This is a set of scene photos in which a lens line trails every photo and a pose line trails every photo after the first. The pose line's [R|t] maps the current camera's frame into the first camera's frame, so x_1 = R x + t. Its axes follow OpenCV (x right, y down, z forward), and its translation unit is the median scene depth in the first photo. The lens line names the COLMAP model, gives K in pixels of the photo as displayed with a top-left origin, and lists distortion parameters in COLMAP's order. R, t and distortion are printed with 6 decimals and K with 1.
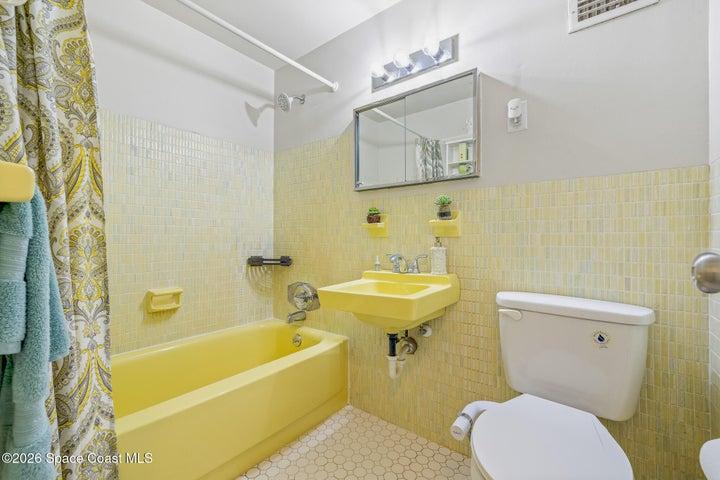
lens RADIAL K [[308.4, 0, 353.8], [0, 308.4, 236.2], [0, 0, 1]] dist [-0.000555, 0.000507]
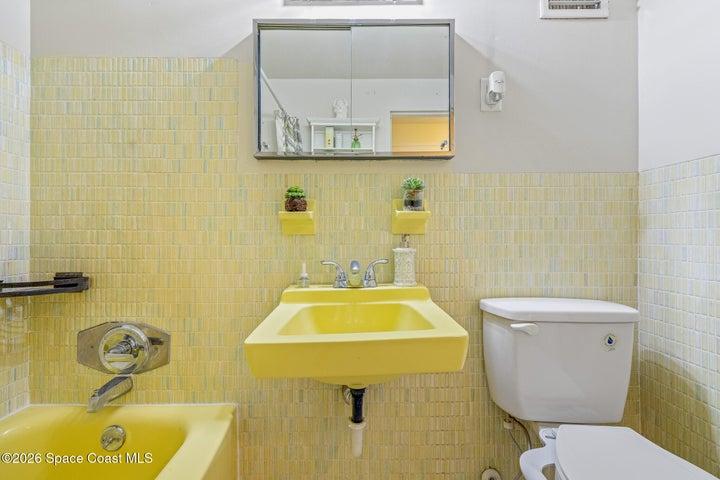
lens RADIAL K [[308.4, 0, 353.8], [0, 308.4, 236.2], [0, 0, 1]] dist [-0.000555, 0.000507]
pose [[0.776647, -0.000825, 0.629935, -0.238657], [-0.002772, 0.999985, 0.004727, 0.003716], [-0.629929, -0.005417, 0.776633, 0.440026]]
